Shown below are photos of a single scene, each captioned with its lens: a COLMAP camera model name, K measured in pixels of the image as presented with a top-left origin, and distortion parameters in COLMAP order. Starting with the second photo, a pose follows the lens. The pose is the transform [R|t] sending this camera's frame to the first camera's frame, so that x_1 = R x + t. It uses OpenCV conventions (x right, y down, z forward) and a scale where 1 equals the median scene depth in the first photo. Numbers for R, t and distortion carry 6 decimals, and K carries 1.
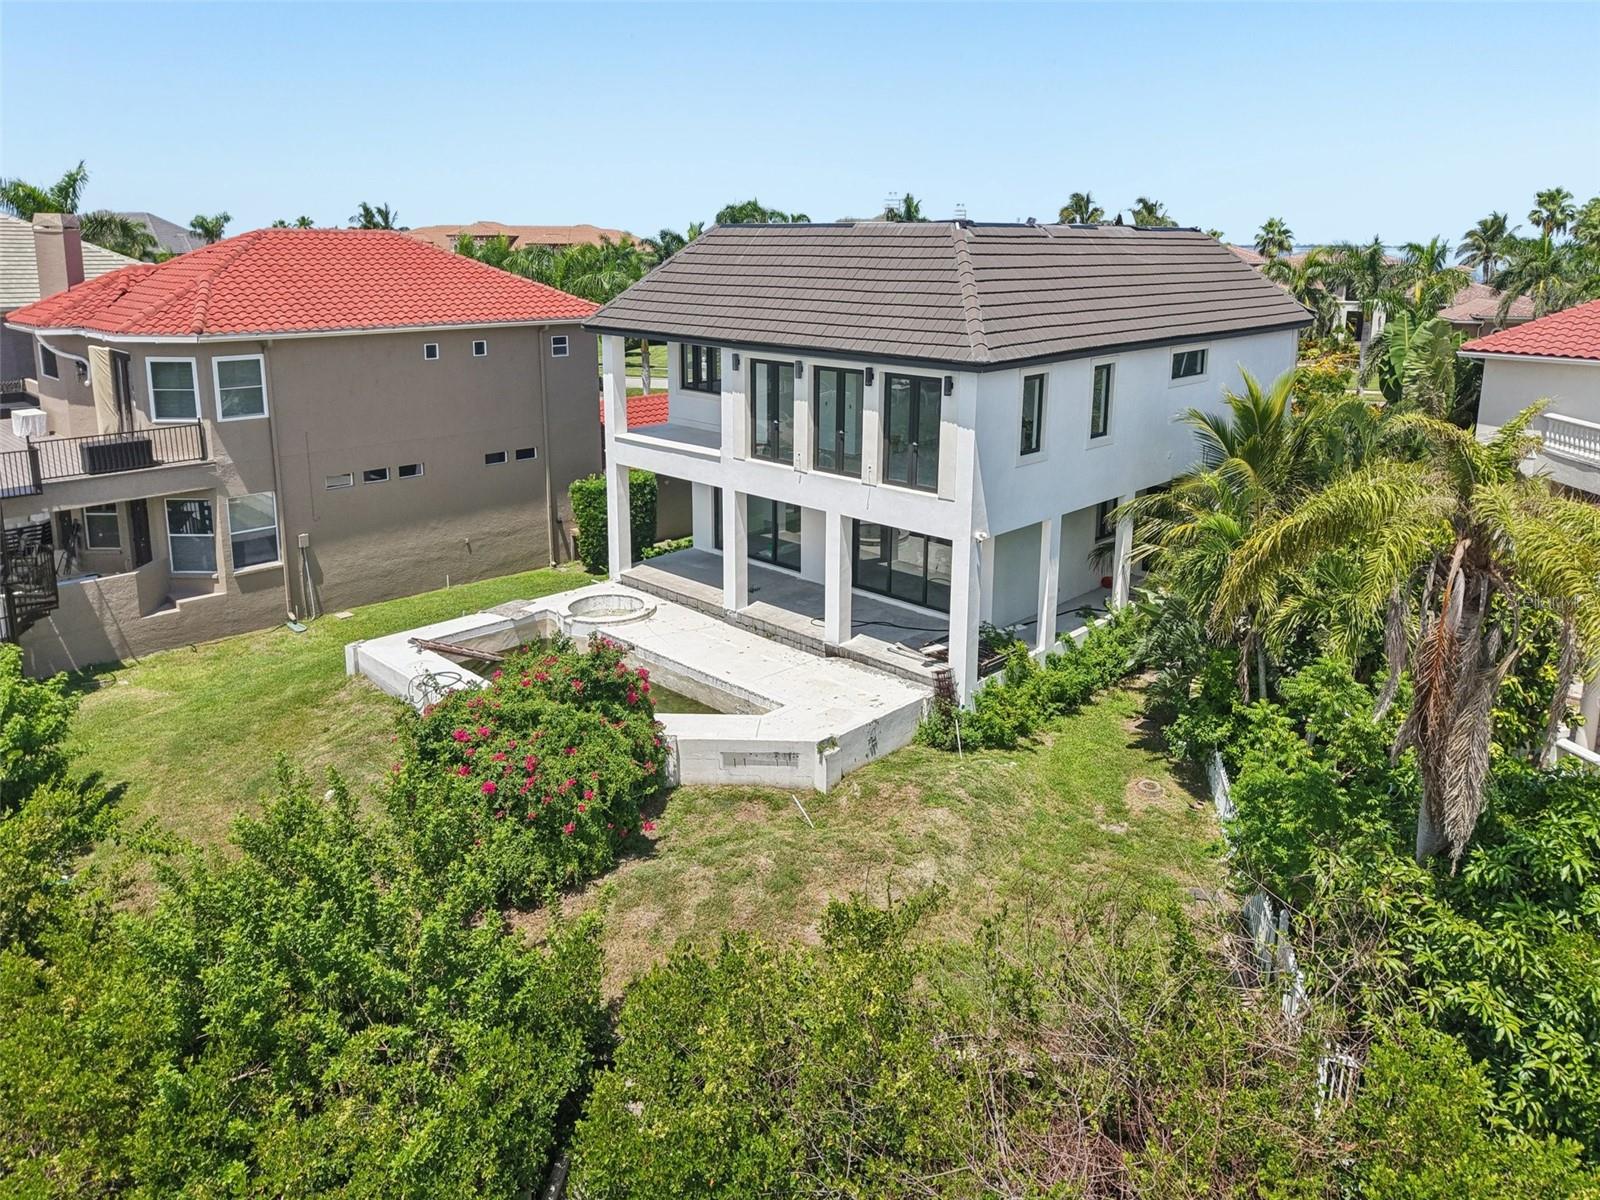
lens RADIAL K [[1133.8, 0, 803.6], [0, 1133.8, 459.3], [0, 0, 1]] dist [-0.003765, -0.002989]
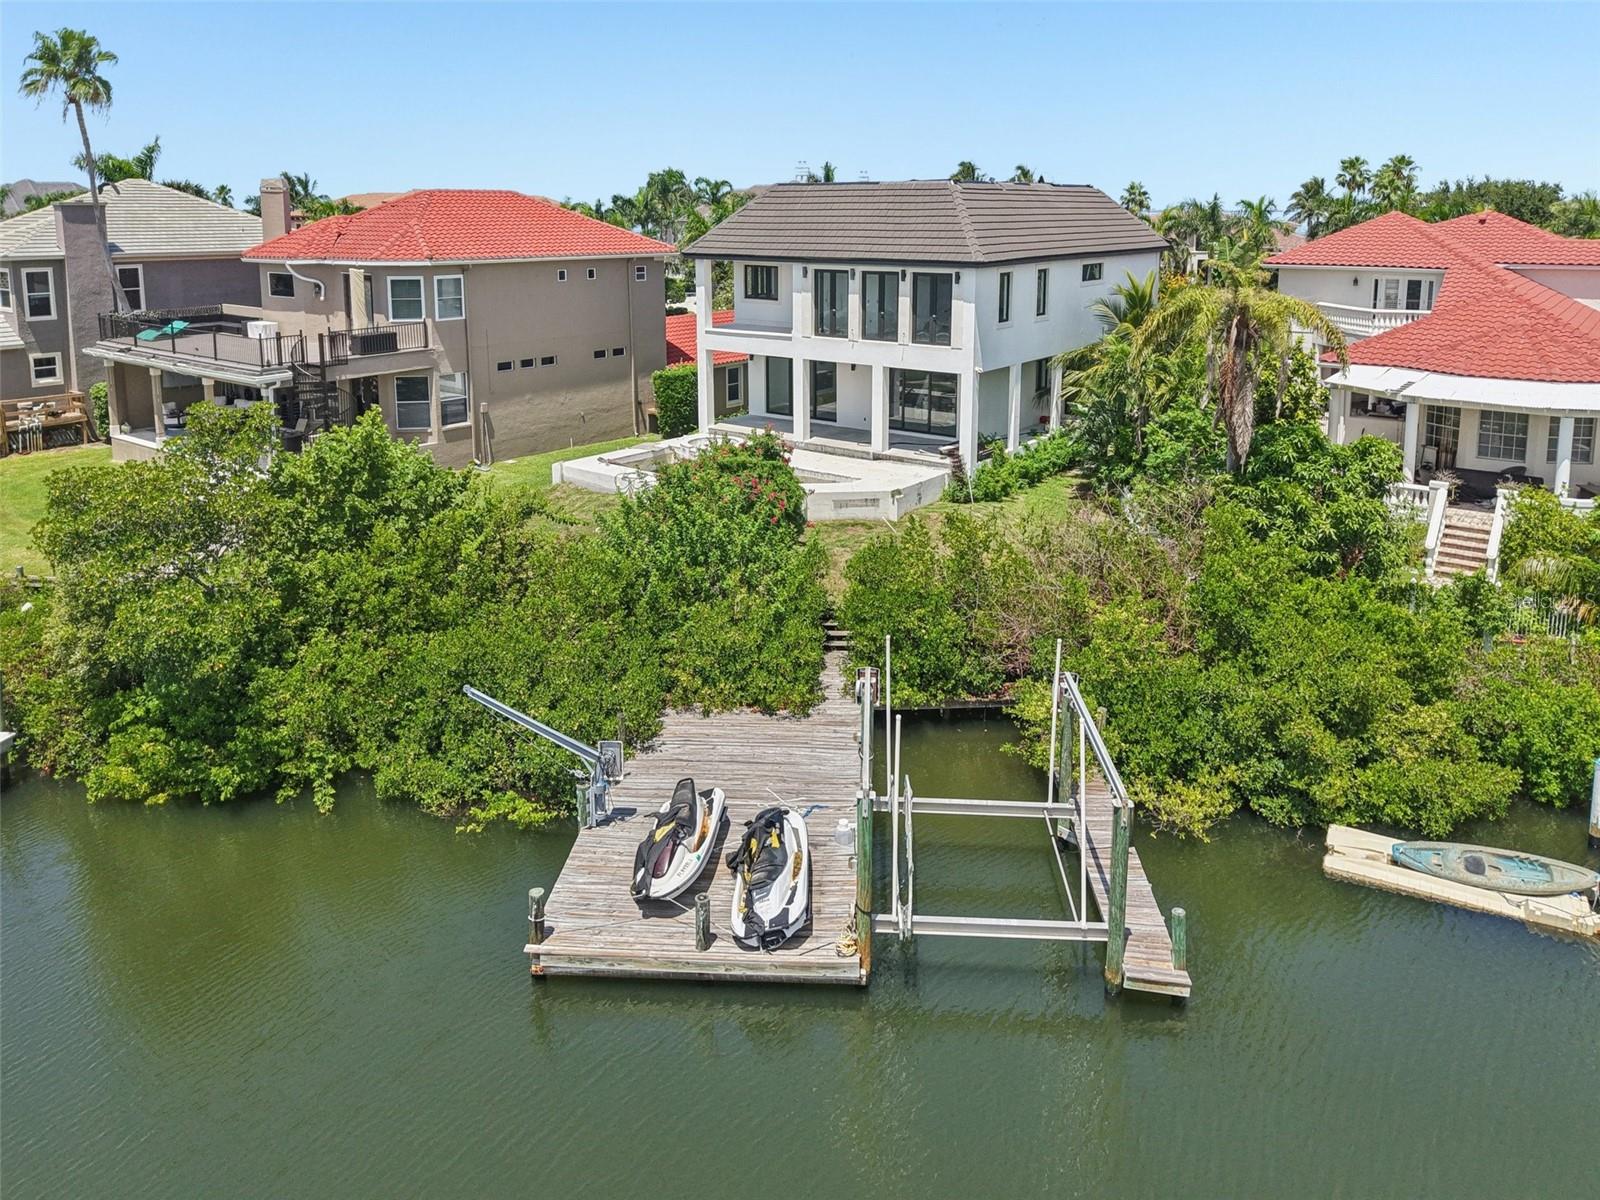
lens RADIAL K [[1160.1, 0, 794.6], [0, 1160.1, 381.4], [0, 0, 1]] dist [0.005323, 0.002222]
pose [[0.994083, -0.022294, 0.106314, -0.252227], [0.026993, 0.998712, -0.042972, 0.131973], [-0.105219, 0.045588, 0.993404, -0.559051]]
